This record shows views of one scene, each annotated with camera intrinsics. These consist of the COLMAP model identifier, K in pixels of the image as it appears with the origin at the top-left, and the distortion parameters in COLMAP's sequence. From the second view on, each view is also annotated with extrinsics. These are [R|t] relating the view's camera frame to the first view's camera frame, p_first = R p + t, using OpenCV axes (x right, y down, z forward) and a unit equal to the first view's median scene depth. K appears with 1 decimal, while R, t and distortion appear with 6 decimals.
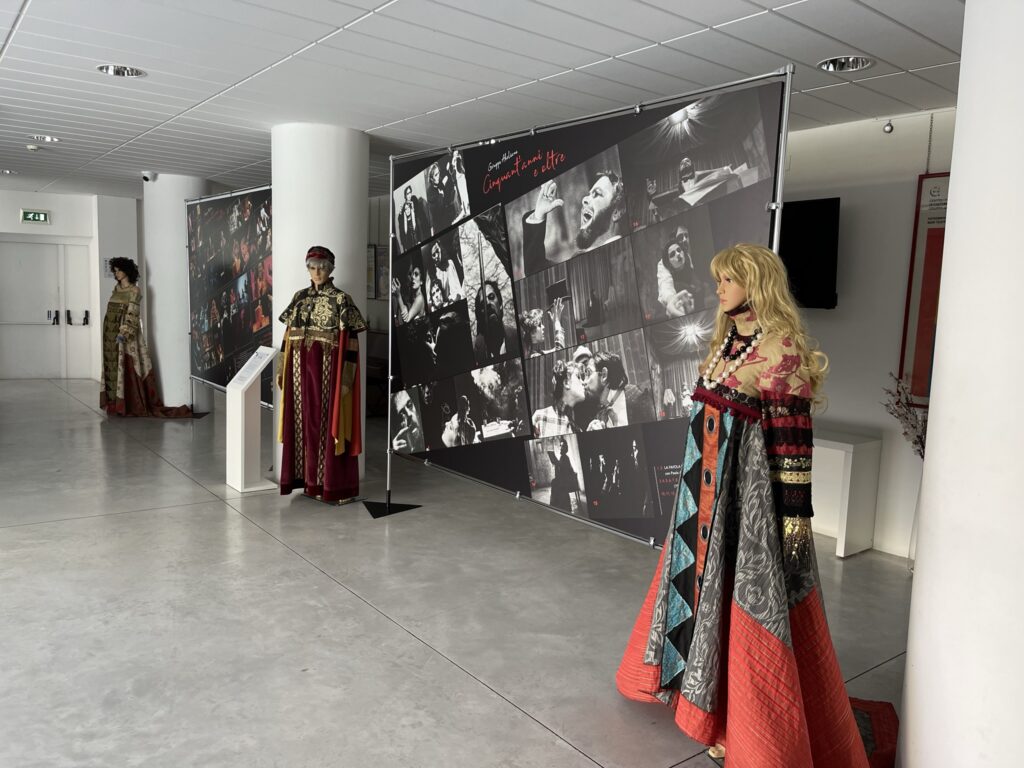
lens RADIAL K [[776.6, 0, 512.0], [0, 776.6, 384.0], [0, 0, 1]] dist [0.043981, -0.075374]
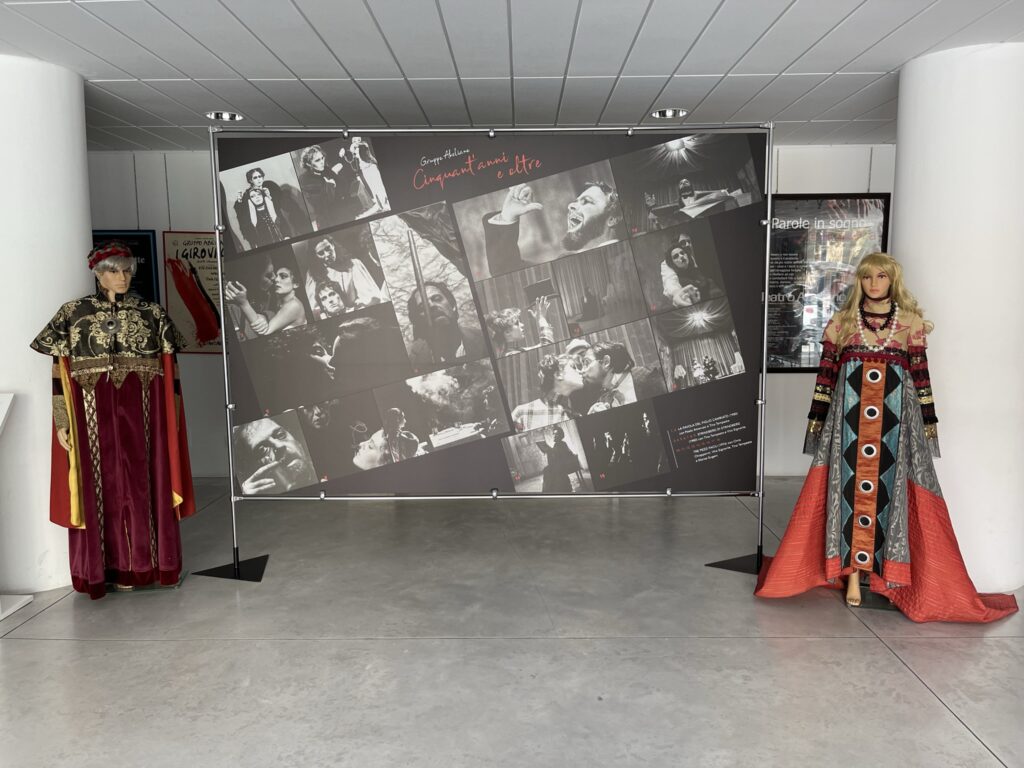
lens RADIAL K [[776.6, 0, 512.0], [0, 776.6, 384.0], [0, 0, 1]] dist [0.043981, -0.075374]
pose [[0.623839, -0.127492, 0.771084, -0.762507], [0.119098, 0.990590, 0.067430, -0.065455], [-0.772425, 0.049769, 0.633153, 0.350226]]
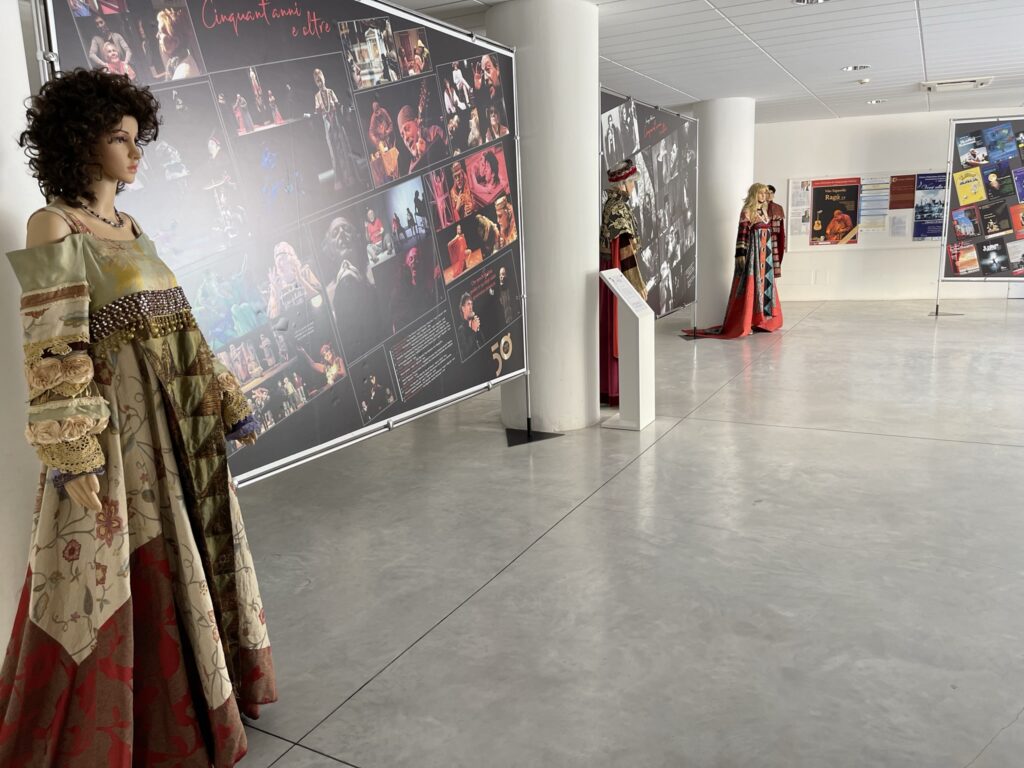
lens RADIAL K [[776.6, 0, 512.0], [0, 776.6, 384.0], [0, 0, 1]] dist [0.043981, -0.075374]
pose [[-0.405953, -0.208140, 0.889876, -1.532464], [0.128295, 0.951098, 0.280986, -0.263238], [-0.904844, 0.228234, -0.359398, 2.052105]]
